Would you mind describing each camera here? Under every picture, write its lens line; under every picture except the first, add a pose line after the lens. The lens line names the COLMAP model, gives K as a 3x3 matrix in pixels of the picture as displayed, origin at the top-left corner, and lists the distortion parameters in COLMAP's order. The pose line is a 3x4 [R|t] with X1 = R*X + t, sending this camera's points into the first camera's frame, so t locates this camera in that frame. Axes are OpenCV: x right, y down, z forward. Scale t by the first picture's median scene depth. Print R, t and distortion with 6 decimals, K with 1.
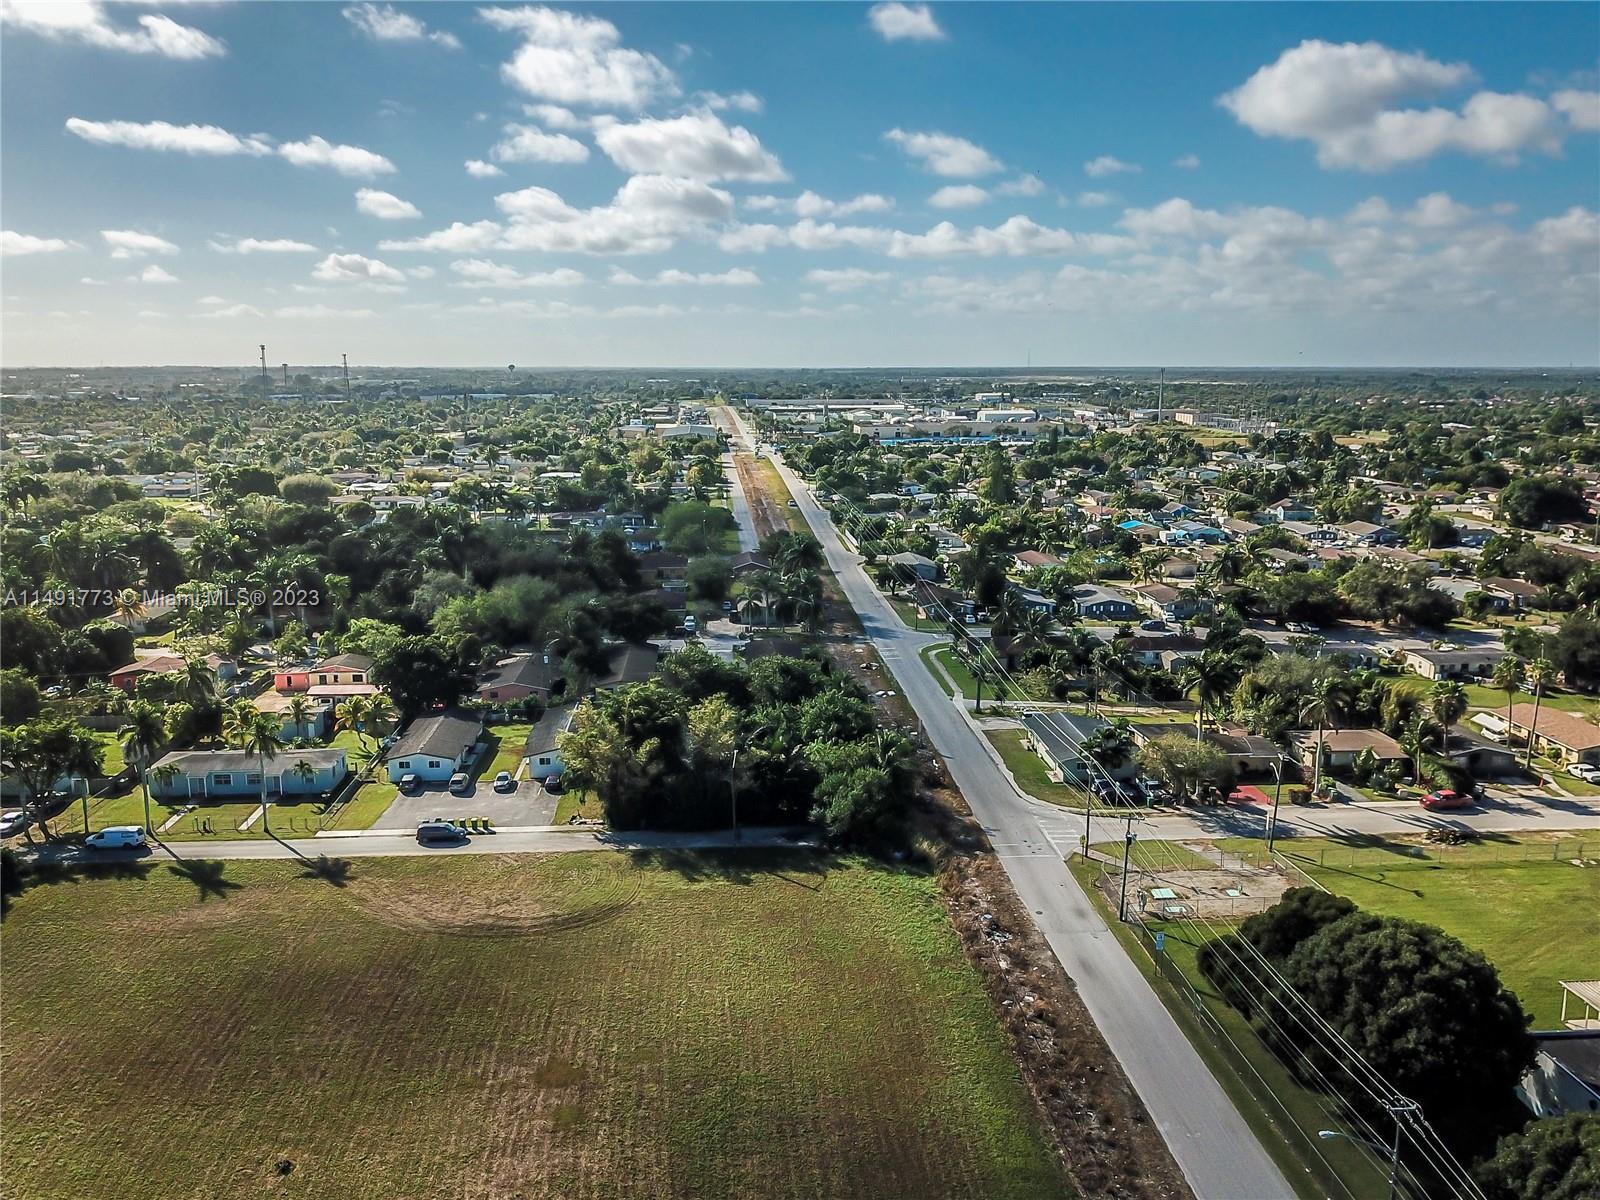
lens RADIAL K [[1312.8, 0, 792.2], [0, 1312.8, 603.8], [0, 0, 1]] dist [0.037616, -0.001139]
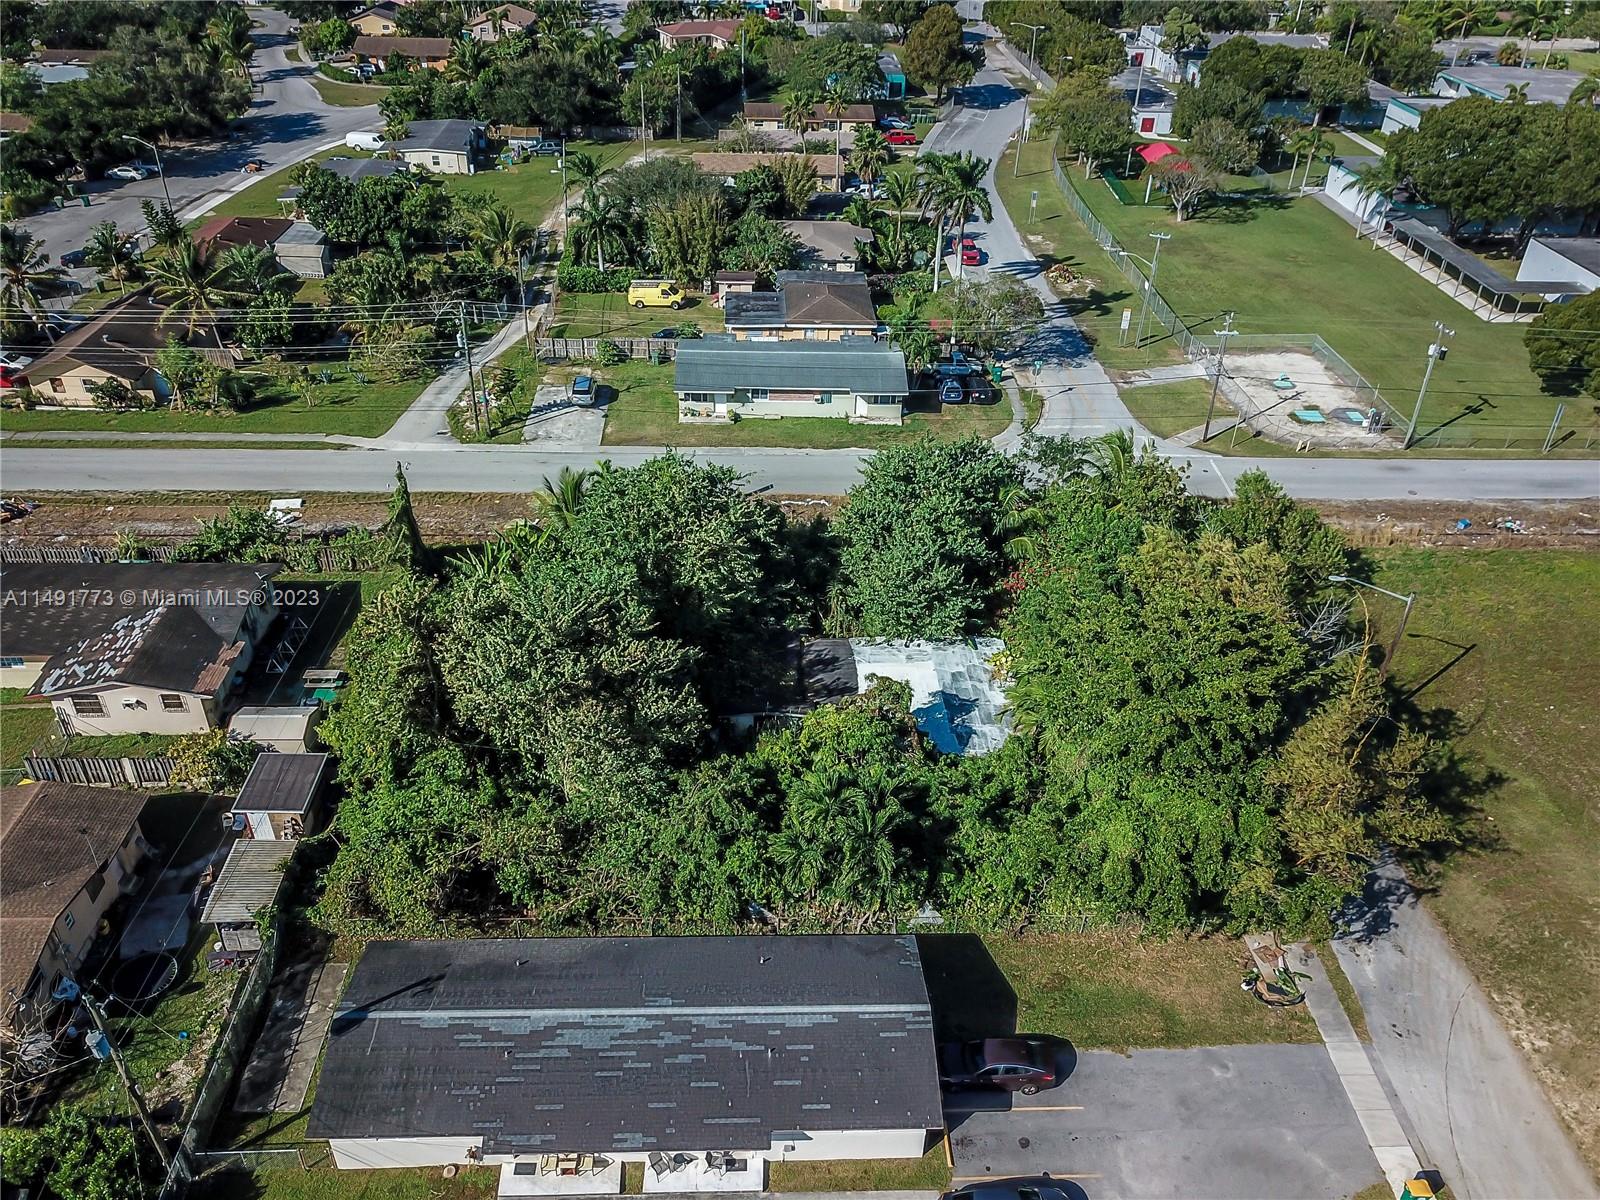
lens RADIAL K [[1231.5, 0, 802.9], [0, 1231.5, 607.5], [0, 0, 1]] dist [0.002057, -0.004241]
pose [[0.021055, -0.551641, 0.833816, -0.349985], [0.153898, 0.825849, 0.542484, -0.124844], [-0.987862, 0.116901, 0.102285, 0.936052]]
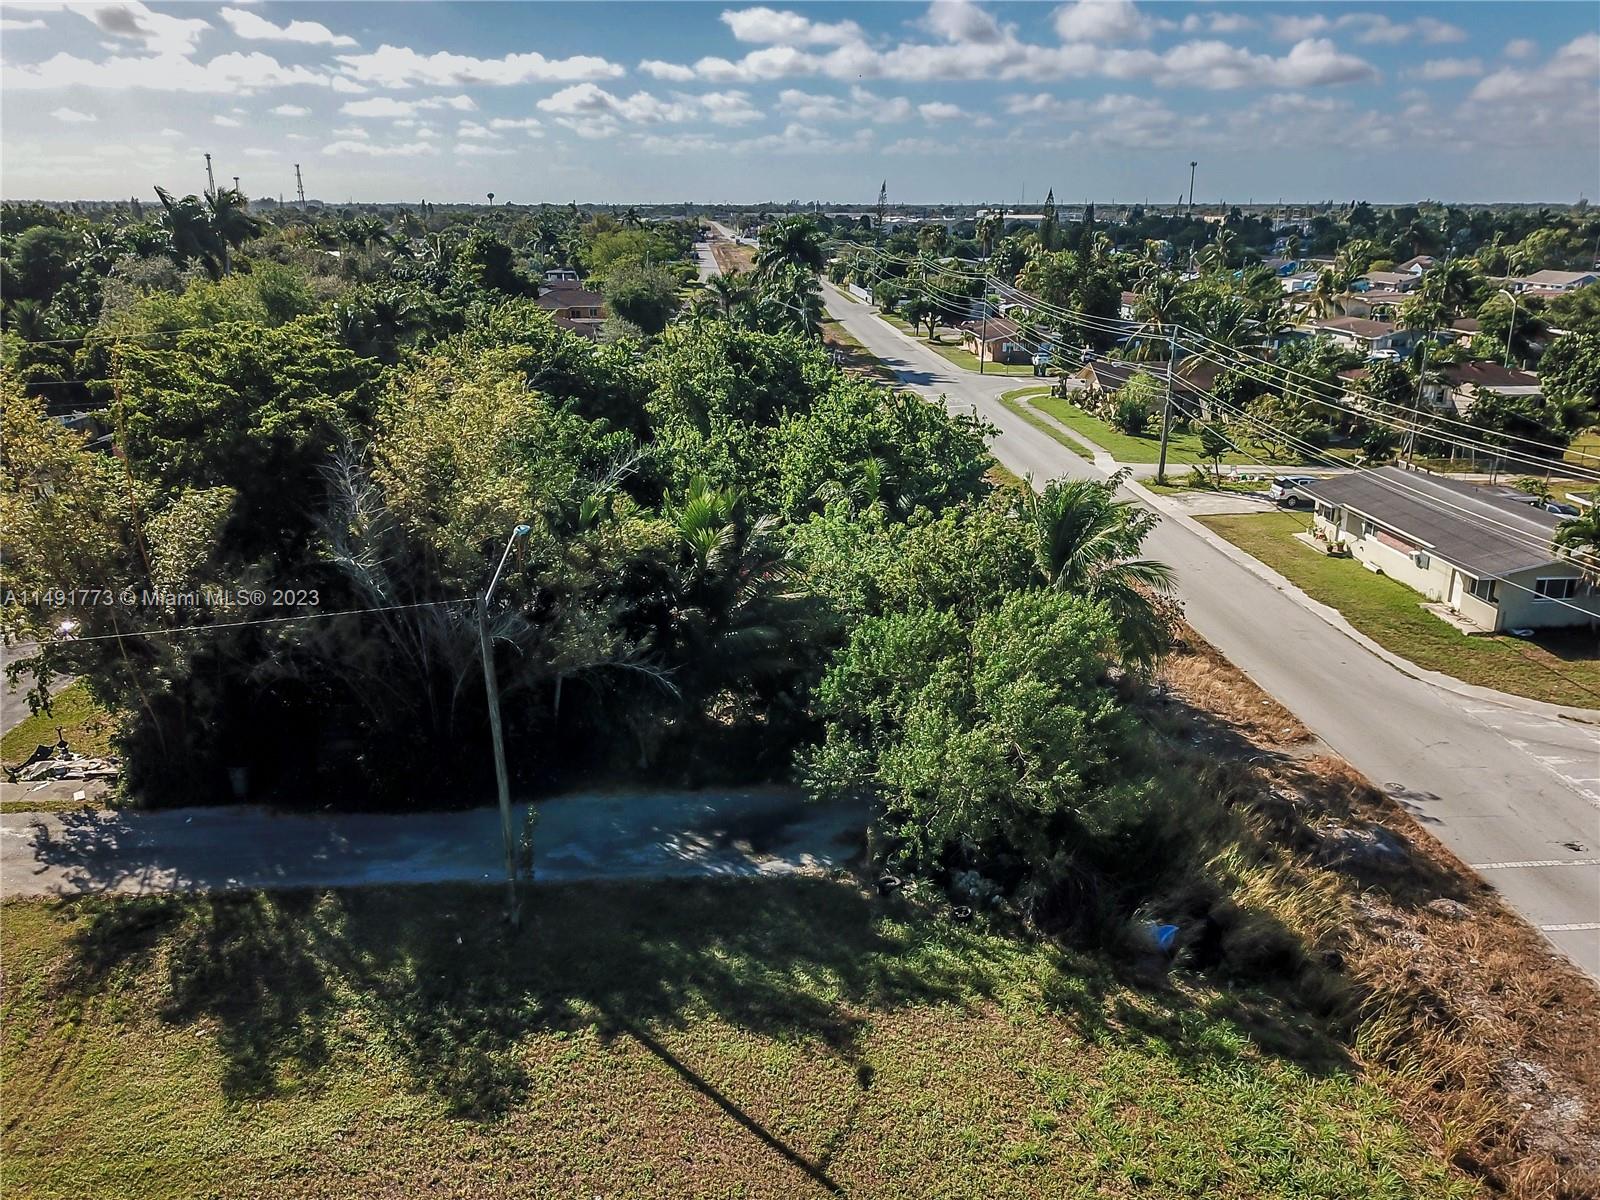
lens RADIAL K [[1289.9, 0, 802.9], [0, 1289.9, 600.2], [0, 0, 1]] dist [0.010681, 0.005806]
pose [[0.999877, -0.001229, 0.015623, 0.007133], [-0.000603, 0.993166, 0.116712, 0.079103], [-0.015659, -0.116707, 0.993043, 0.606910]]
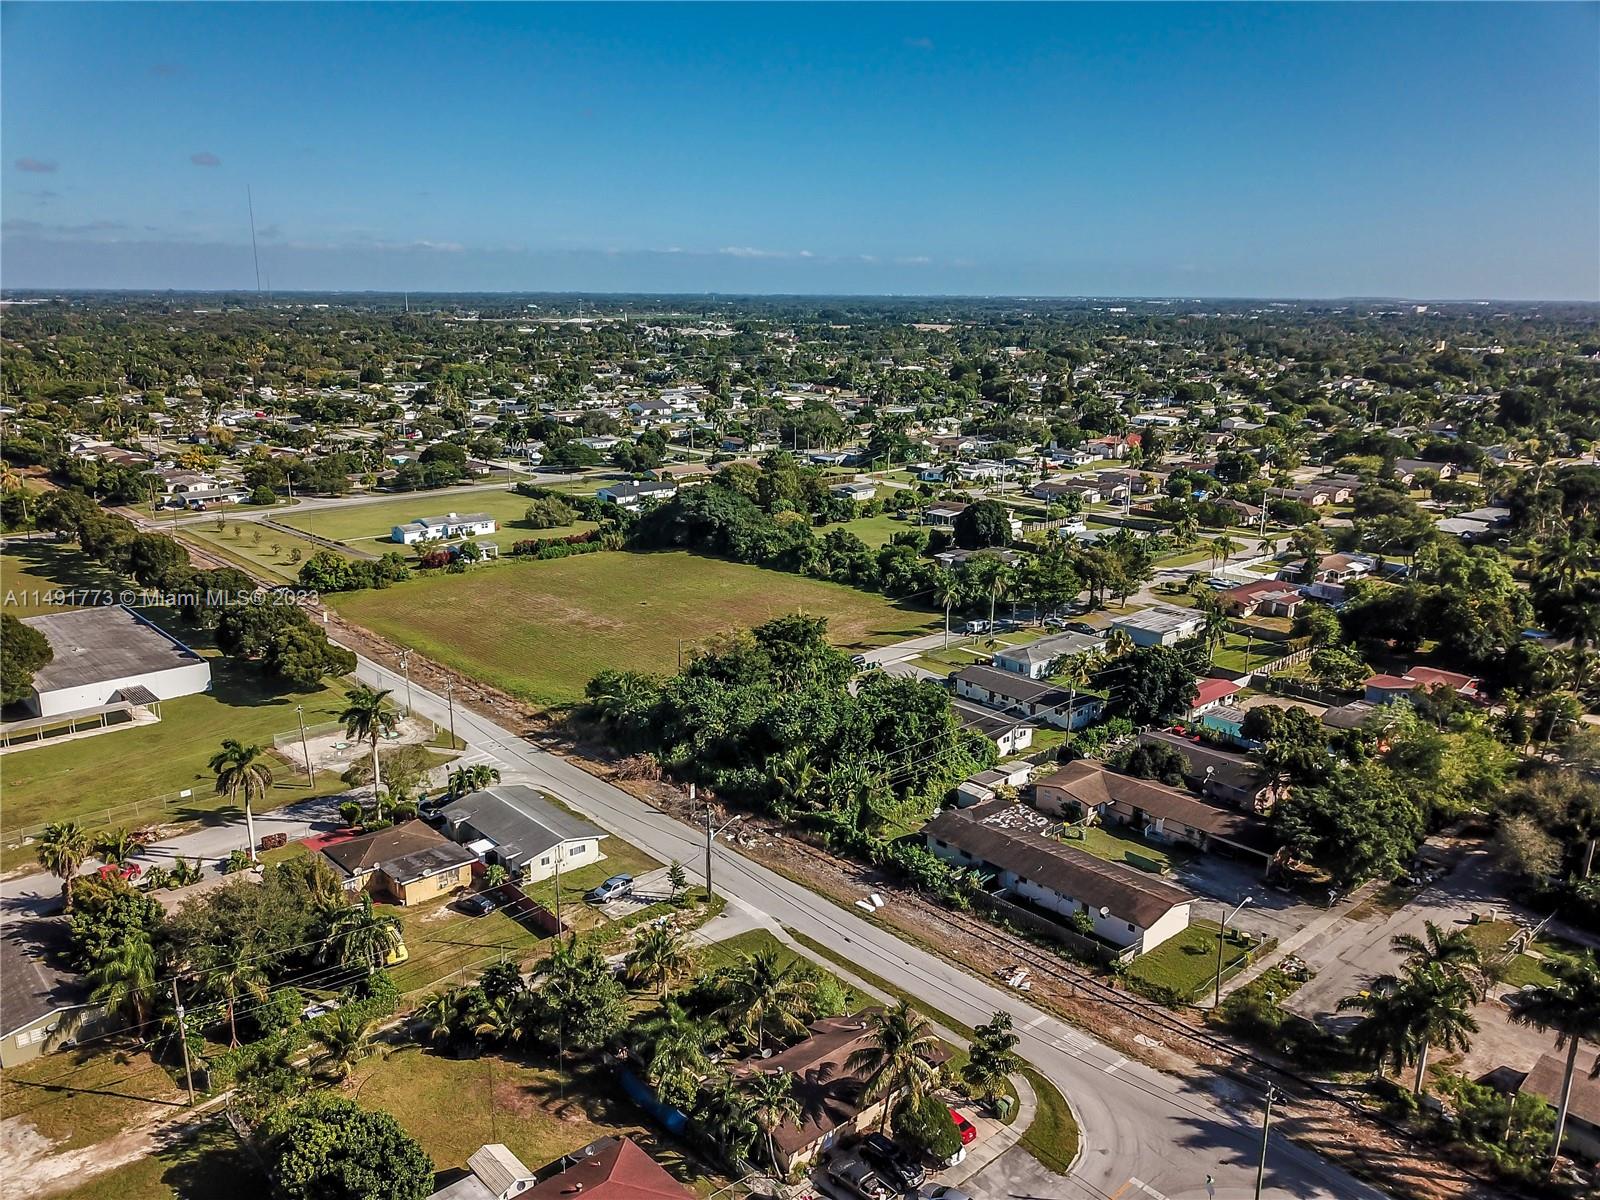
lens RADIAL K [[1210.2, 0, 809.3], [0, 1210.2, 597.2], [0, 0, 1]] dist [0.011908, -0.002816]
pose [[-0.774943, 0.148099, -0.614434, 0.538047], [-0.121980, 0.918835, 0.375316, -0.359648], [0.620148, 0.365798, -0.693980, 1.610386]]
